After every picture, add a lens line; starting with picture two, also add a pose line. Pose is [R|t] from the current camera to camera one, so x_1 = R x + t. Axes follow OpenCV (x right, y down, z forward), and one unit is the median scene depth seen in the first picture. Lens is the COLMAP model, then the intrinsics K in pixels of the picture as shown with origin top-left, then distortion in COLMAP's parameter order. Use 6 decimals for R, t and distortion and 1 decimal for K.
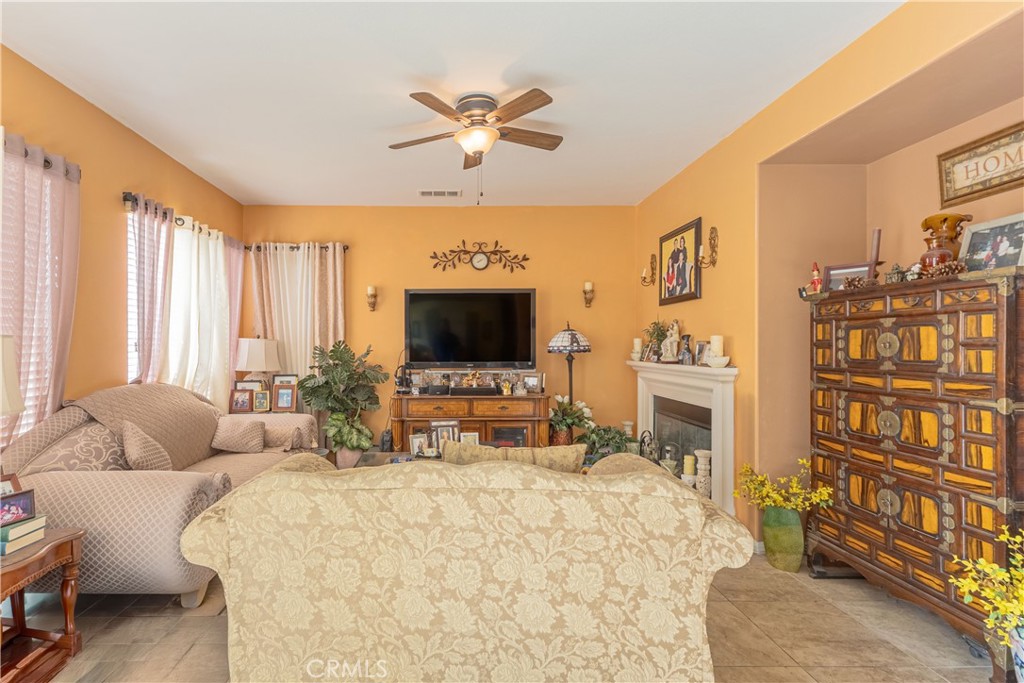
lens RADIAL K [[468.7, 0, 507.7], [0, 468.7, 337.6], [0, 0, 1]] dist [0.001004, 0.000189]
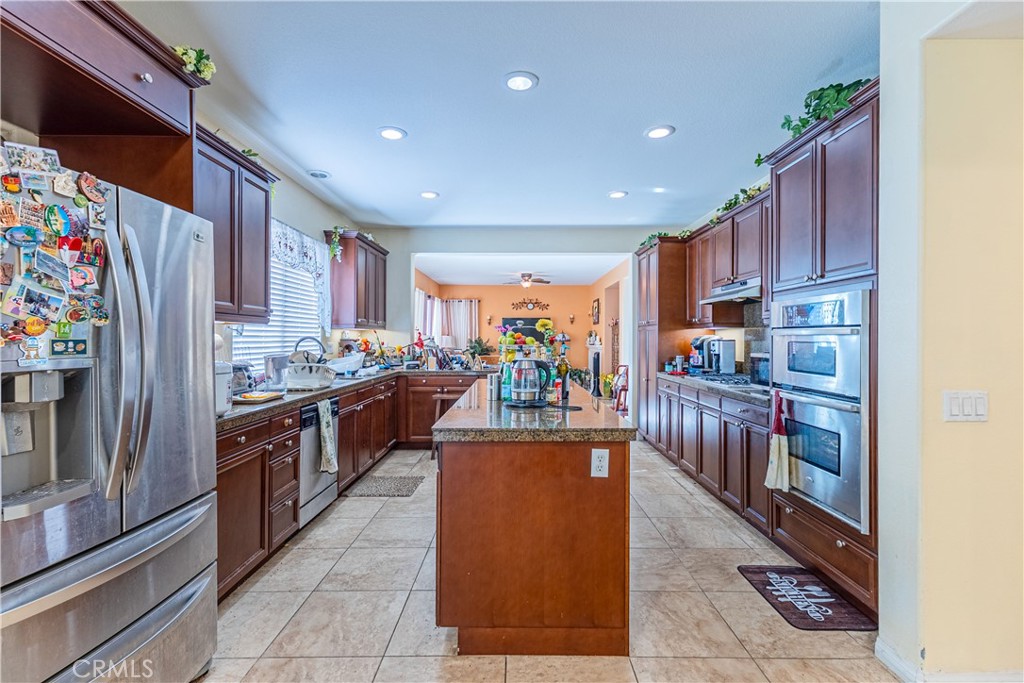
lens RADIAL K [[468.7, 0, 507.7], [0, 468.7, 337.6], [0, 0, 1]] dist [0.001004, 0.000189]
pose [[0.990933, 0.003613, -0.134311, 0.166730], [-0.002610, 0.999967, 0.007642, -0.009140], [0.134334, -0.007223, 0.990910, -1.605152]]
